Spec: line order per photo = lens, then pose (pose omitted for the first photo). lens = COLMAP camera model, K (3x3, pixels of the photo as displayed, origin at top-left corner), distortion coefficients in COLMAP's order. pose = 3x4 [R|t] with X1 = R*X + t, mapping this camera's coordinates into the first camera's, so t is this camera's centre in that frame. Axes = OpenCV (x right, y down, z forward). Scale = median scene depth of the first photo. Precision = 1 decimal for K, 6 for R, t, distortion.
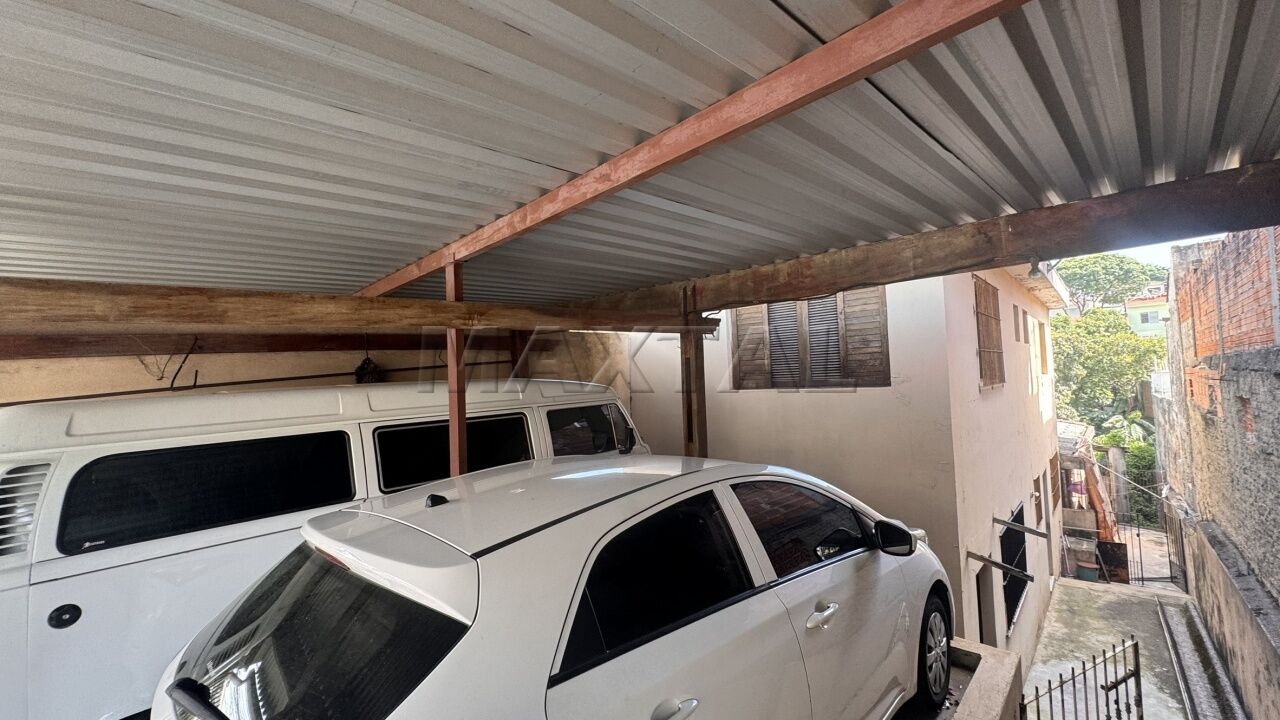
lens RADIAL K [[511.6, 0, 639.1], [0, 511.6, 359.4], [0, 0, 1]] dist [-0.004014, 0.000838]
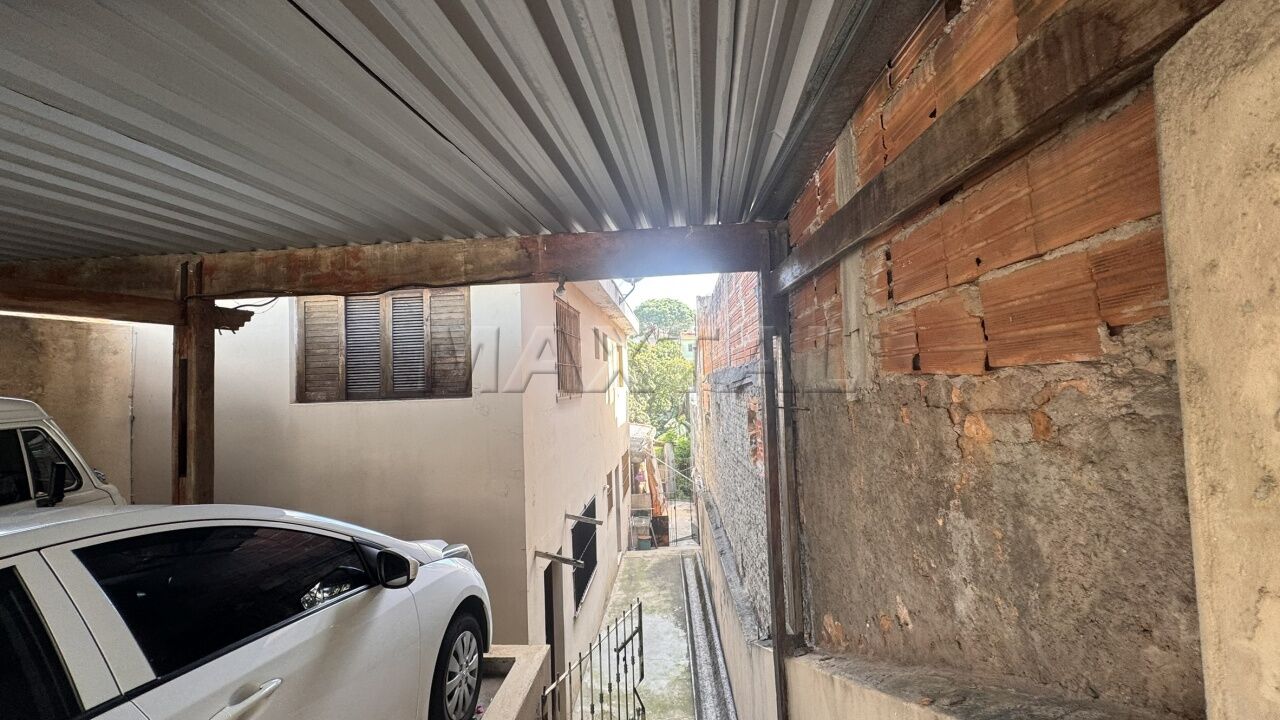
lens RADIAL K [[511.6, 0, 641.5], [0, 511.6, 360.8], [0, 0, 1]] dist [-0.004014, 0.000838]
pose [[0.775444, 0.036802, 0.630343, 0.103146], [-0.022343, 0.999274, -0.030856, 0.004736], [-0.631021, 0.009844, 0.775704, 0.020492]]
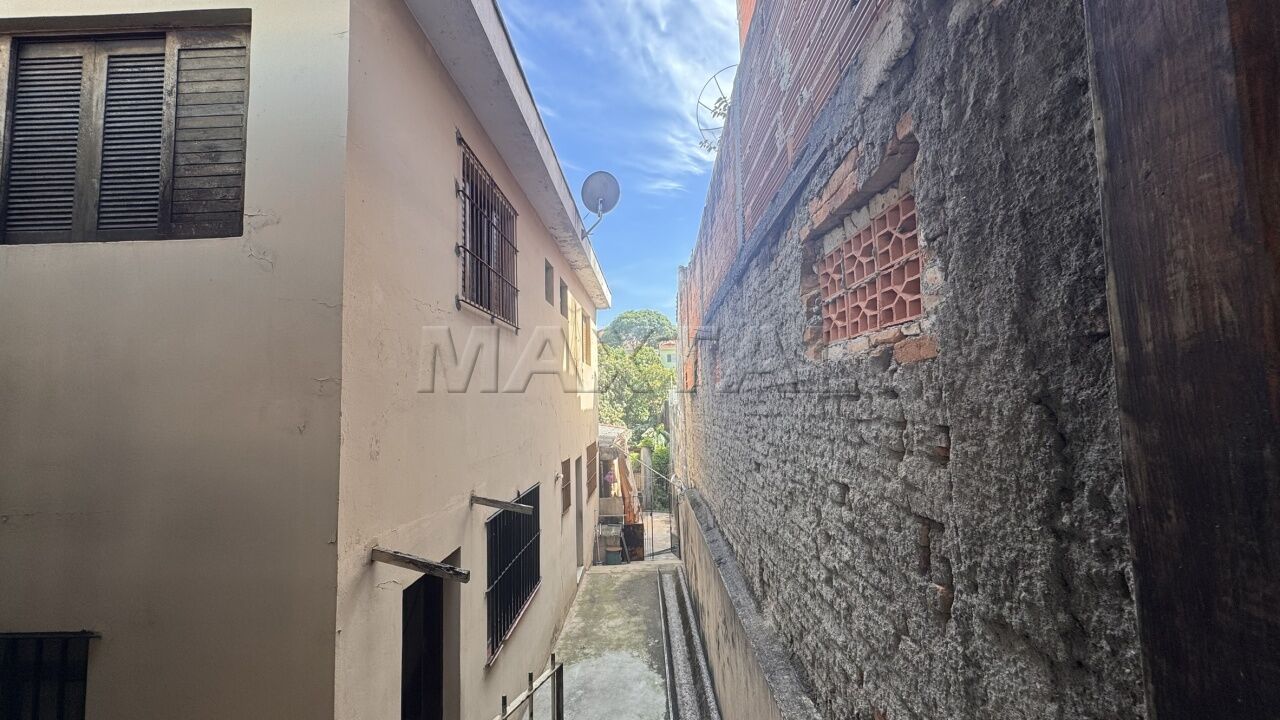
lens RADIAL K [[511.6, 0, 641.3], [0, 511.6, 358.9], [0, 0, 1]] dist [-0.004014, 0.000838]
pose [[0.748412, 0.069698, 0.659561, 0.398109], [-0.031946, 0.997097, -0.069116, 0.166327], [-0.662464, 0.030657, 0.748466, 0.327917]]
